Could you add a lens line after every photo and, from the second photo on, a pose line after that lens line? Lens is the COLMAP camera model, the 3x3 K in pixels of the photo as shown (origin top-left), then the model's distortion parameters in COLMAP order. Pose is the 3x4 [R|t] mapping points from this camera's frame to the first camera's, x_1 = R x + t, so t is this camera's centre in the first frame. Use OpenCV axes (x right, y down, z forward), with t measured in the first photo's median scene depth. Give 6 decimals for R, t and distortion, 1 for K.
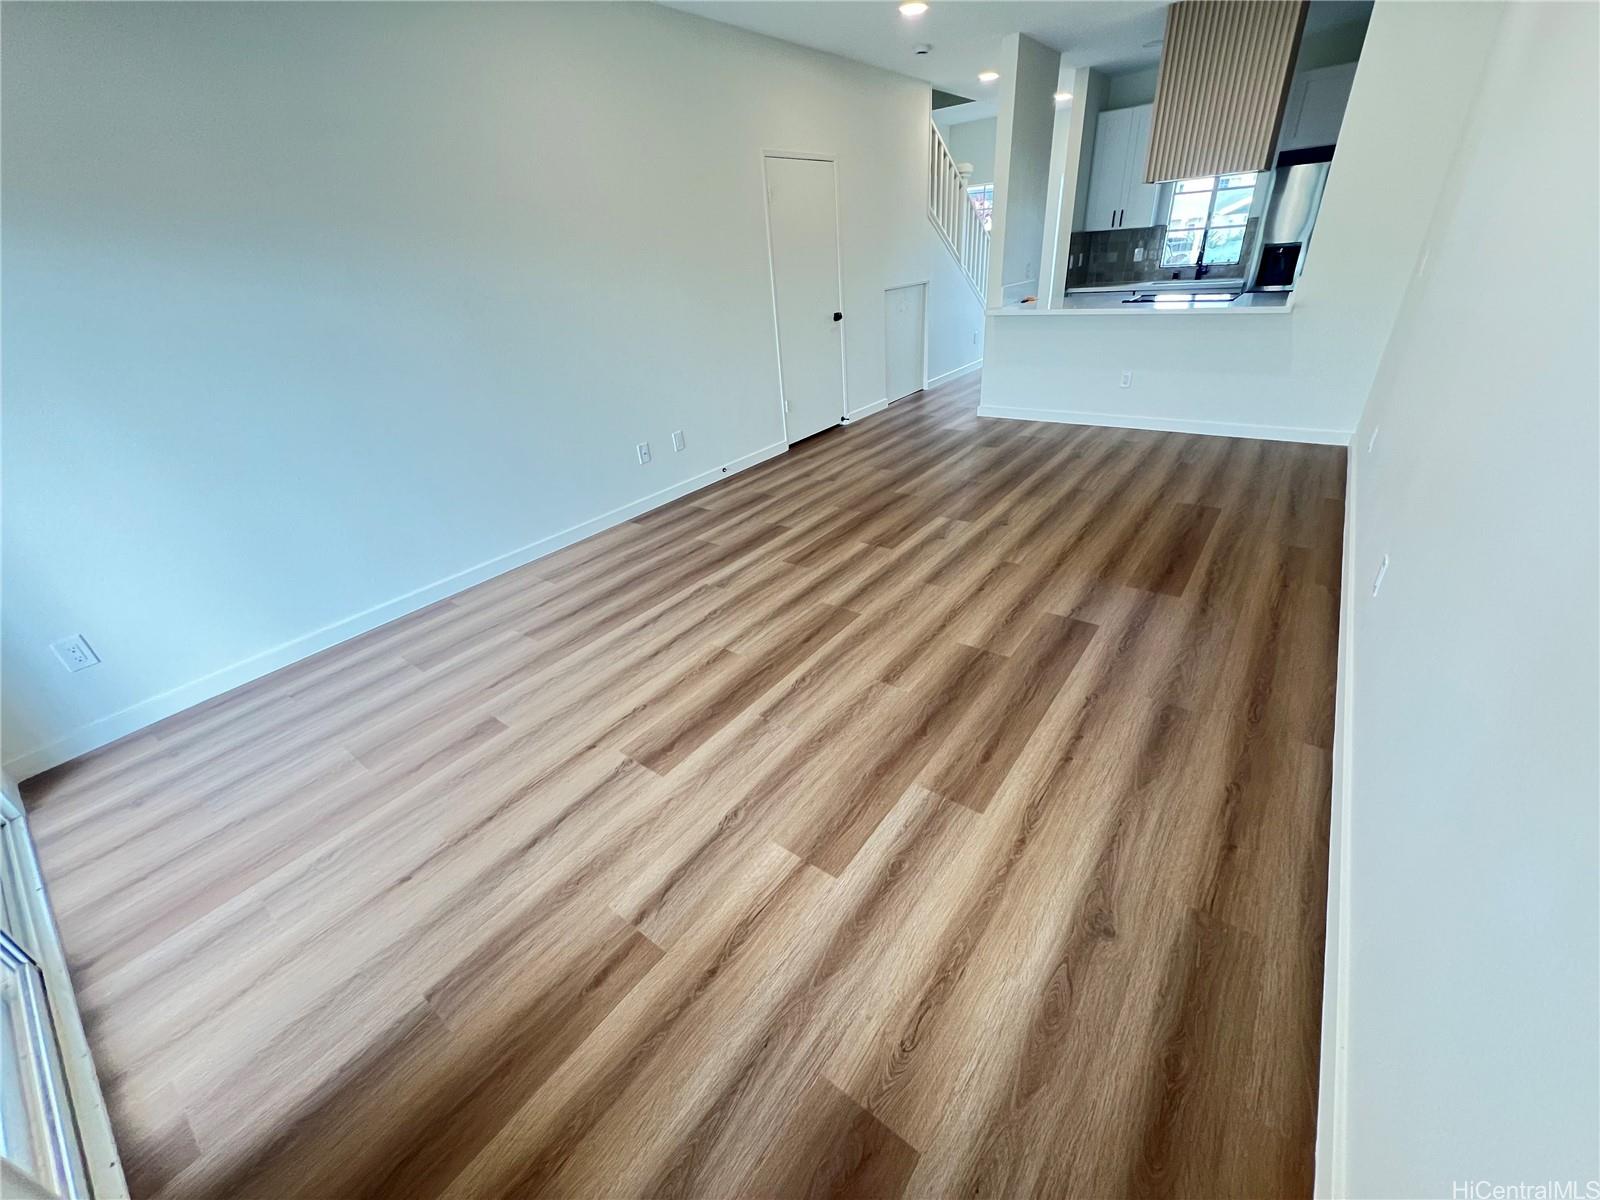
lens RADIAL K [[644.0, 0, 800.5], [0, 644.0, 586.0], [0, 0, 1]] dist [0.009997, -0.000034]
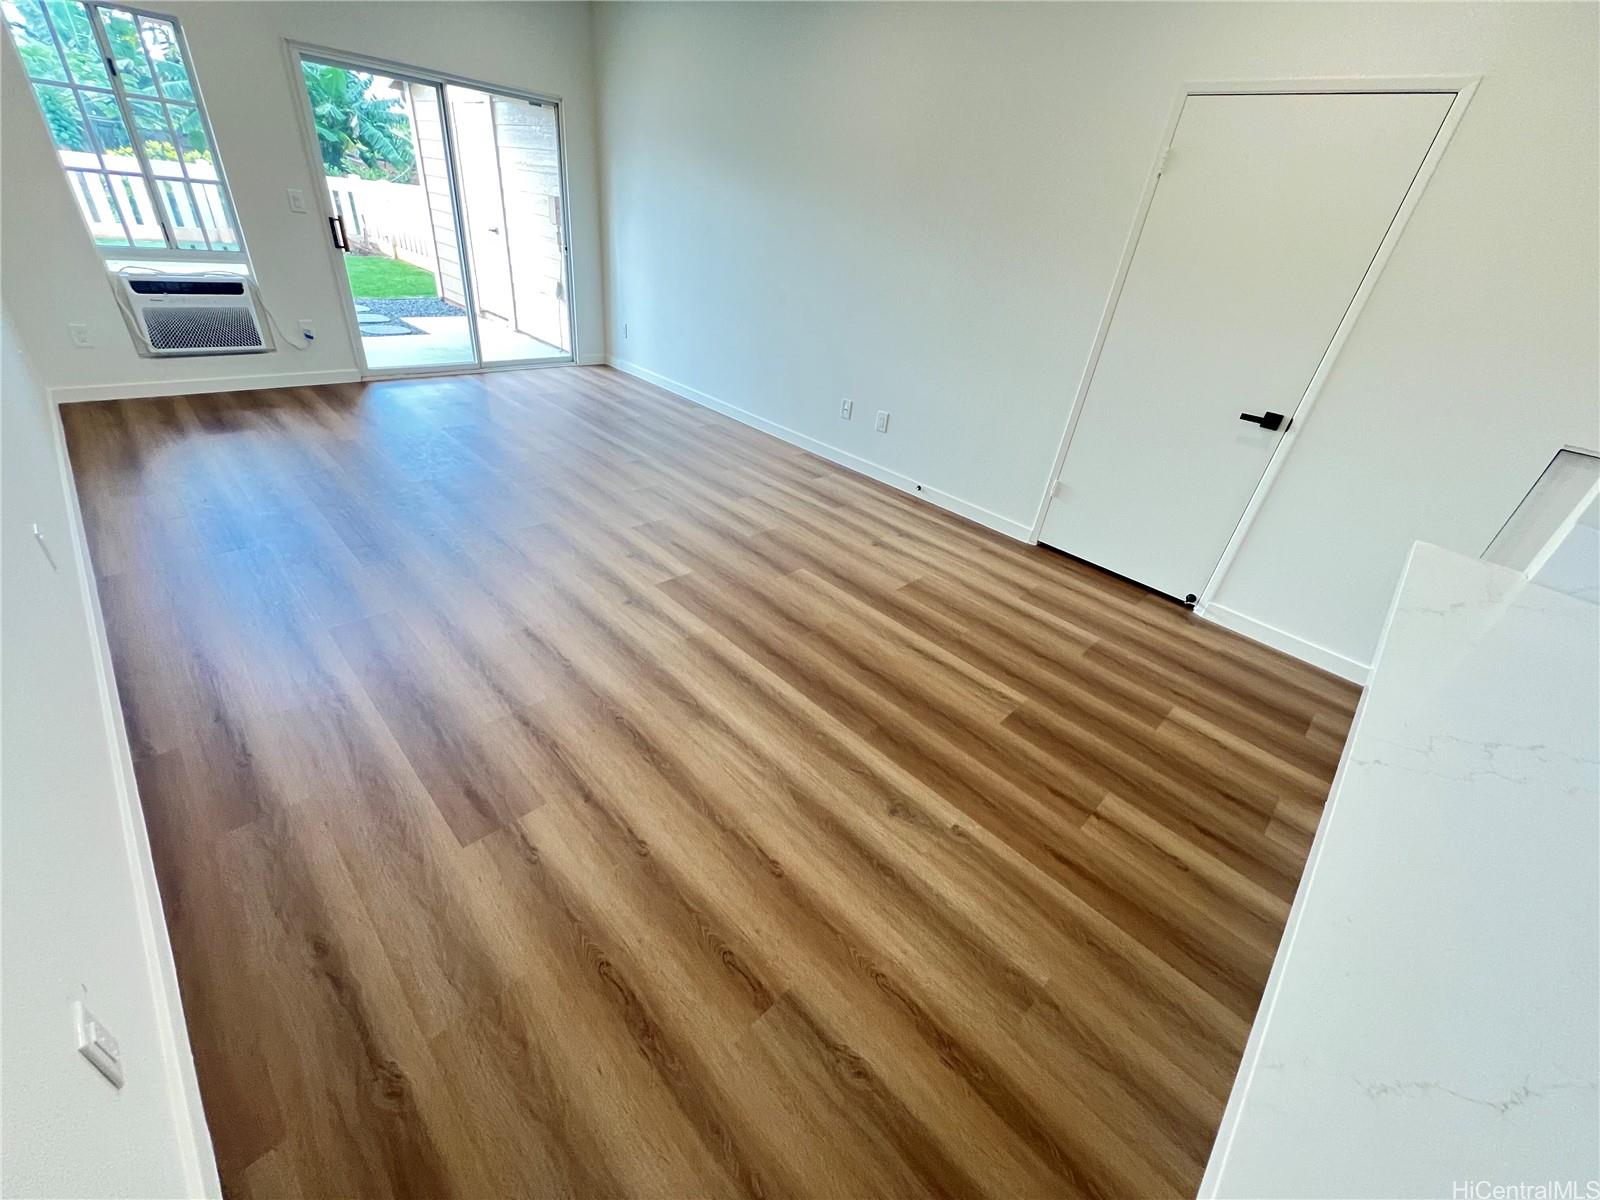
lens RADIAL K [[635.8, 0, 800.0], [0, 635.8, 600.0], [0, 0, 1]] dist [-0.007879, -0.000124]
pose [[-0.143110, 0.565093, -0.812520, 0.682443], [-0.546560, 0.639303, 0.540891, -0.463818], [0.825101, 0.521498, 0.217367, 0.783598]]
